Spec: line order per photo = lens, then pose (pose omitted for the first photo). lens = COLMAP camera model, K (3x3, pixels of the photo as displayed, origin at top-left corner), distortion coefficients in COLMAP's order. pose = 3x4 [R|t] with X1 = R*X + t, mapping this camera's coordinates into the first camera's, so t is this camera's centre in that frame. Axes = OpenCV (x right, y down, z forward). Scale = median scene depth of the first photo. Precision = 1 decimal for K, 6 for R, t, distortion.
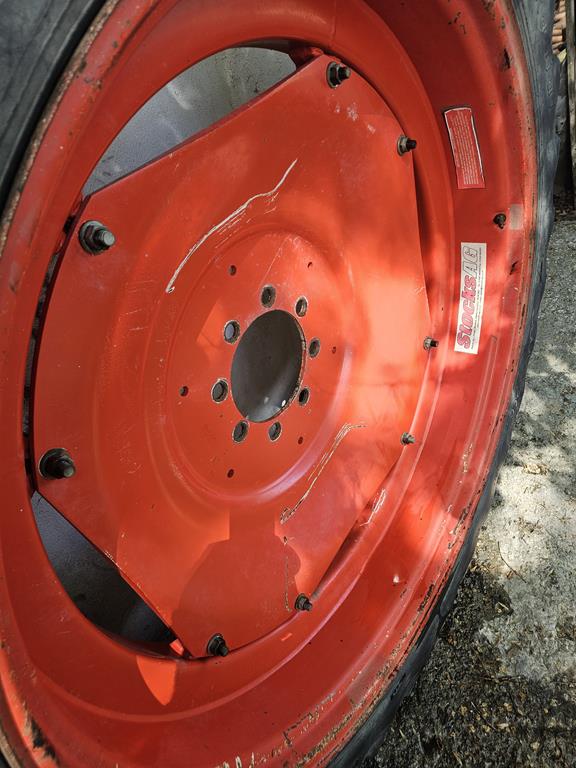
lens RADIAL K [[516.3, 0, 287.1], [0, 516.3, 385.0], [0, 0, 1]] dist [0.012046, -0.010227]
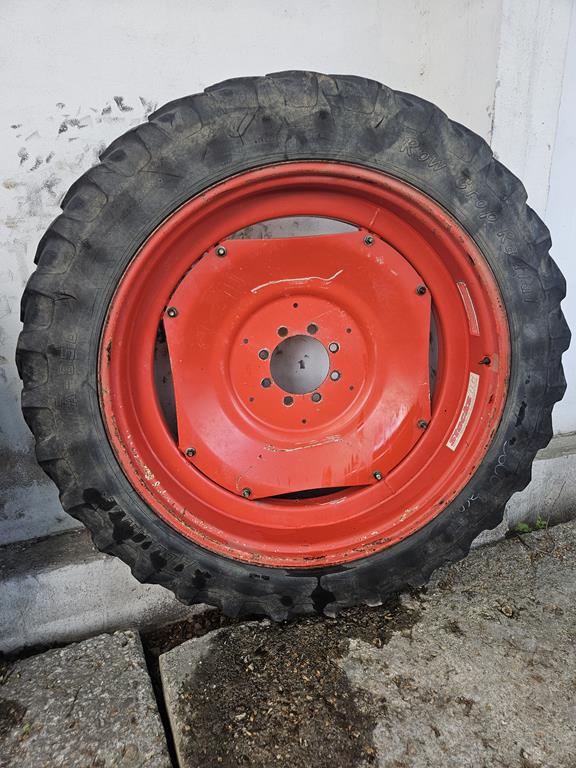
lens RADIAL K [[516.3, 0, 288.9], [0, 516.3, 384.0], [0, 0, 1]] dist [0.012046, -0.010227]
pose [[0.688076, 0.389791, -0.612058, 0.884868], [-0.558765, 0.822755, -0.104190, 0.190815], [0.462961, 0.413687, 0.783919, -0.371028]]
